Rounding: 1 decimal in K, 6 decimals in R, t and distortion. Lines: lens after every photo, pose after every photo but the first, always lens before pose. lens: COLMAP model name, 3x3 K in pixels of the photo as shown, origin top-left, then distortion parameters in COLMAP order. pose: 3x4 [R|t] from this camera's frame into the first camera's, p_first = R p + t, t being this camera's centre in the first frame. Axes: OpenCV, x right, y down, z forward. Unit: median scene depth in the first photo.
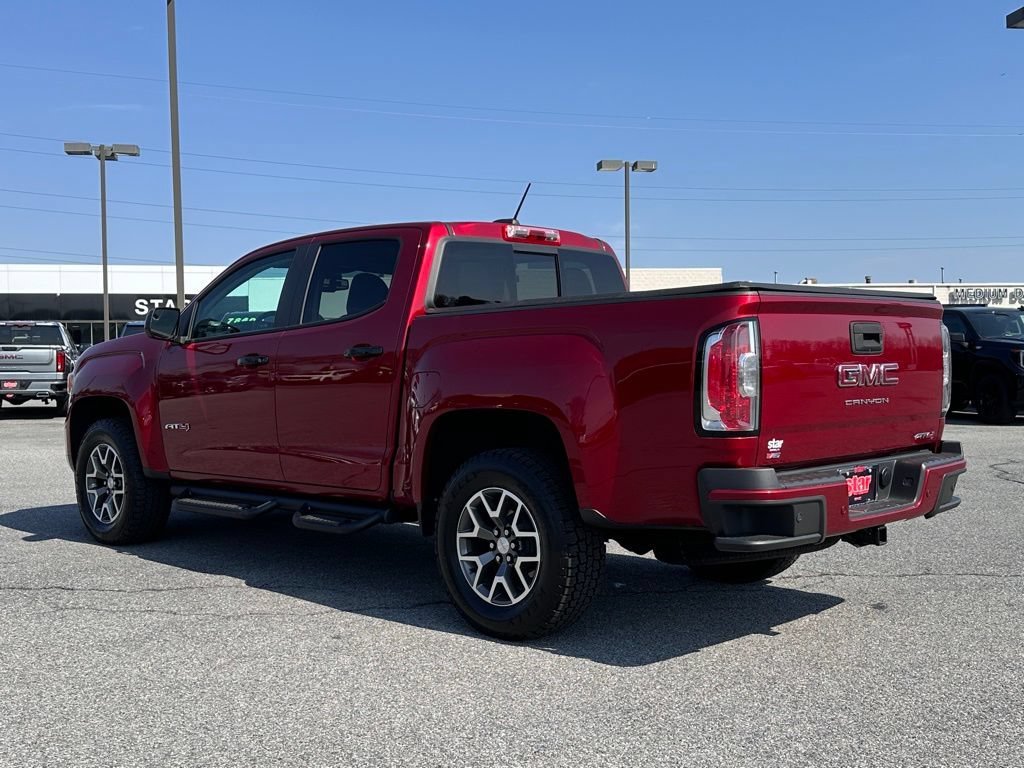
lens RADIAL K [[1159.6, 0, 502.9], [0, 1159.6, 380.2], [0, 0, 1]] dist [0.045543, 0.000000]
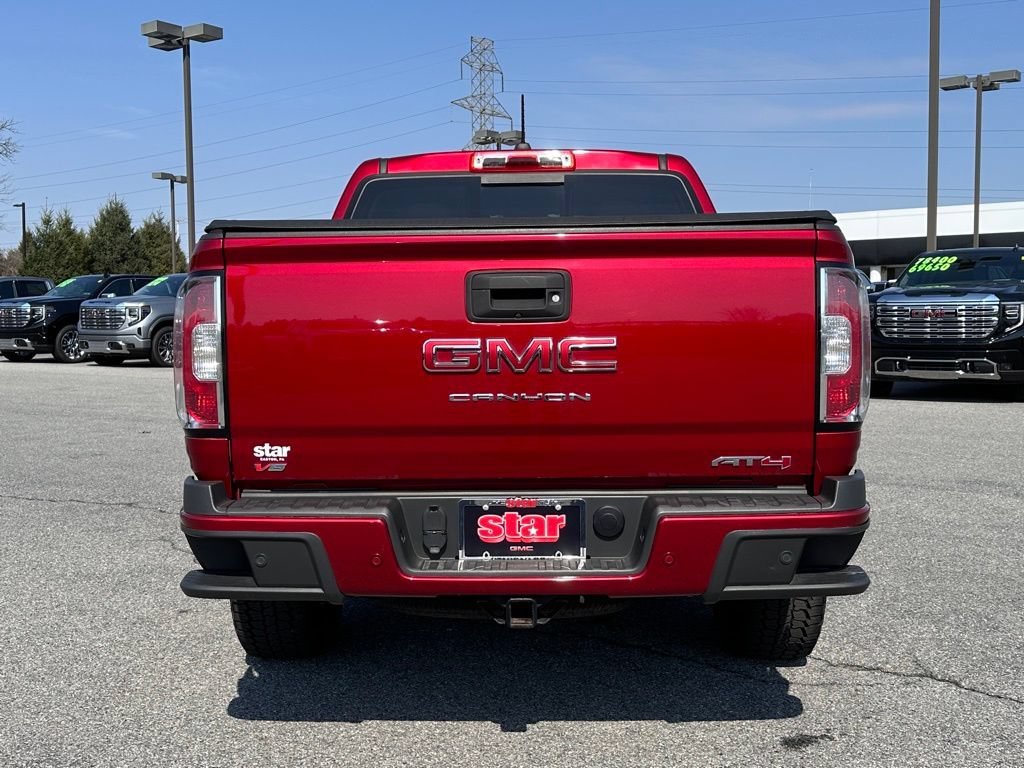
lens RADIAL K [[1159.6, 0, 497.0], [0, 1159.6, 375.2], [0, 0, 1]] dist [0.045543, 0.000000]
pose [[0.681159, 0.042964, -0.730874, 0.744782], [-0.010204, 0.998737, 0.049201, -0.023577], [0.732064, -0.026056, 0.680737, 0.556000]]
